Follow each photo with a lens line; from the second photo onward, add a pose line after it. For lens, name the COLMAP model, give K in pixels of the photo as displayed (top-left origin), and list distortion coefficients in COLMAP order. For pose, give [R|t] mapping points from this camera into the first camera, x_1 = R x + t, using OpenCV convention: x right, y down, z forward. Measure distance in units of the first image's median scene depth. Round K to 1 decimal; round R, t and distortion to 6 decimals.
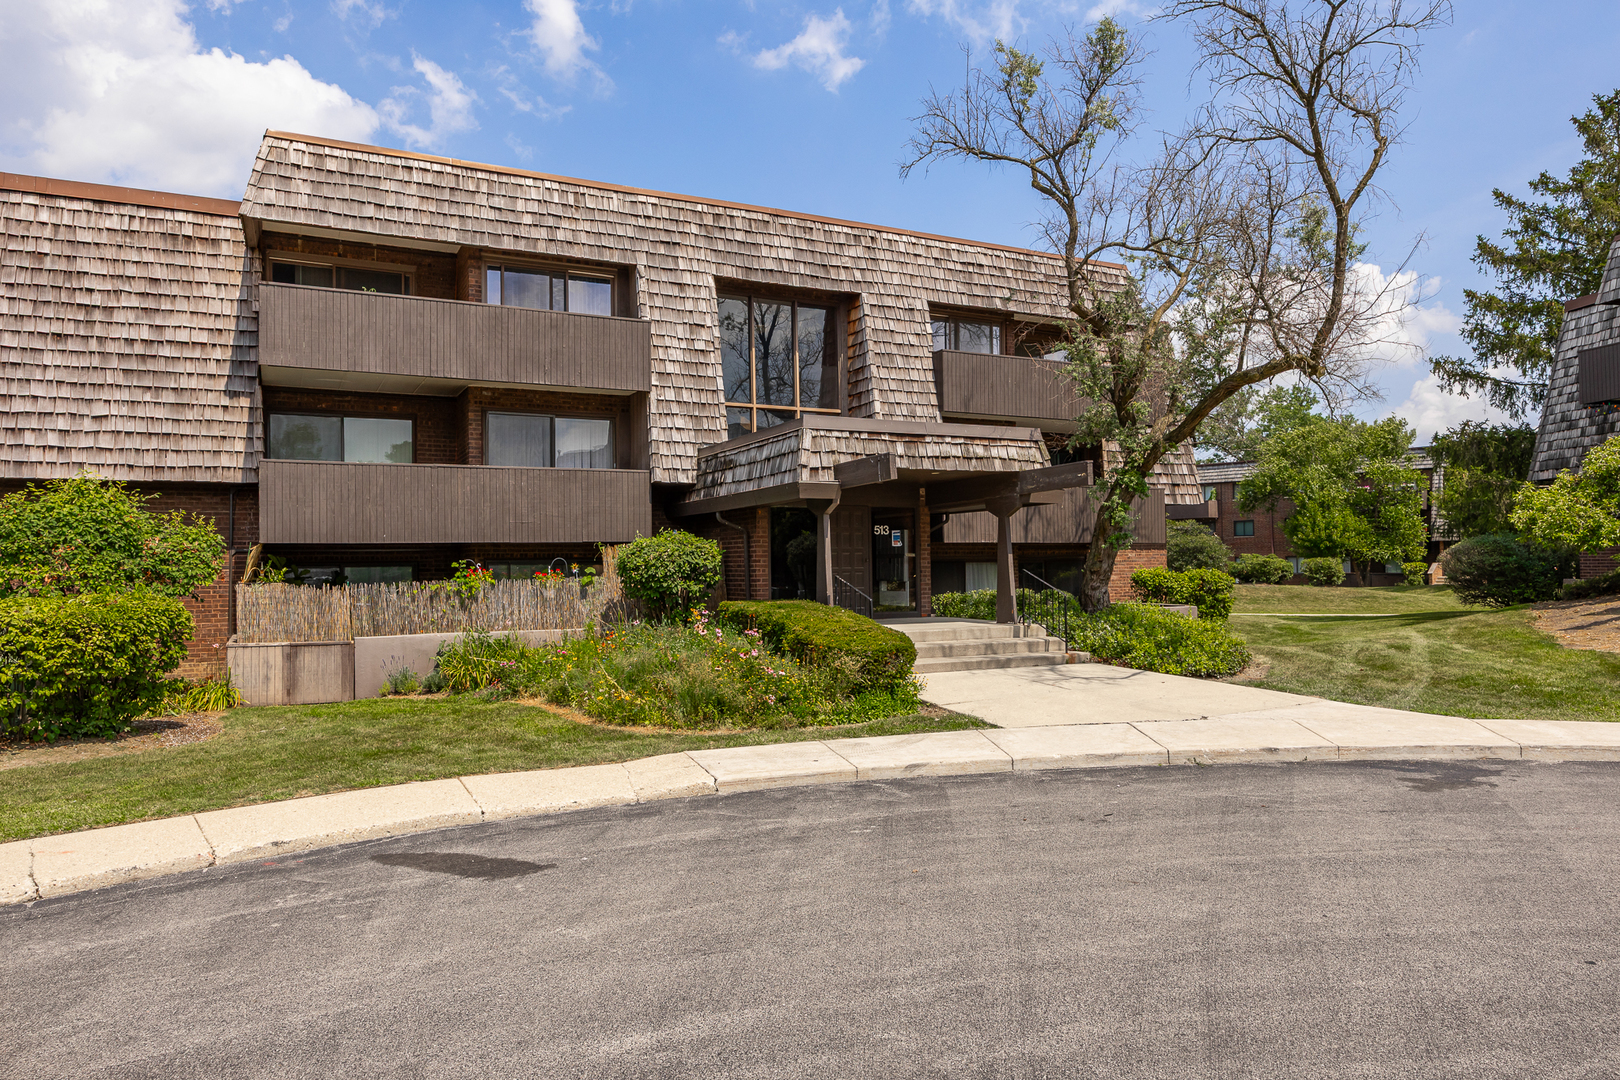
lens RADIAL K [[1038.3, 0, 883.5], [0, 1038.3, 540.4], [0, 0, 1]] dist [0.001875, -0.000452]
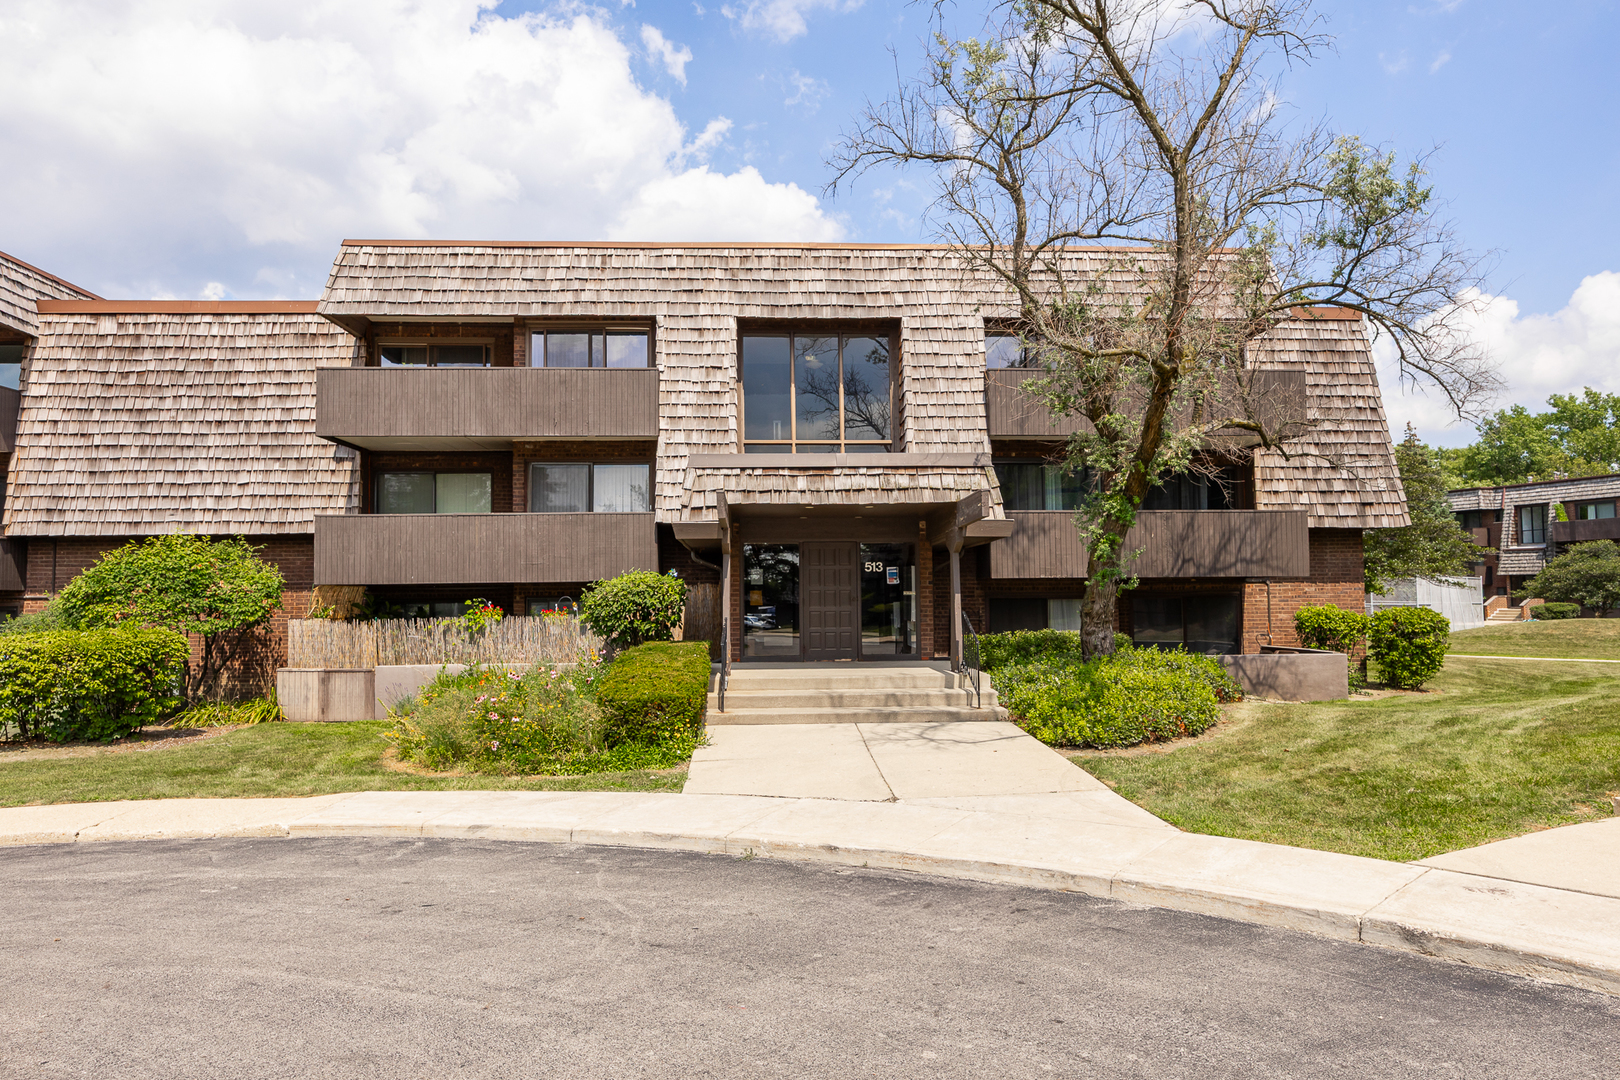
lens RADIAL K [[1038.3, 0, 883.5], [0, 1038.3, 540.4], [0, 0, 1]] dist [0.001875, -0.000452]
pose [[0.912086, -0.018398, -0.409586, 0.441523], [0.008440, 0.999624, -0.026107, -0.010410], [0.409912, 0.020355, 0.911898, 0.159350]]
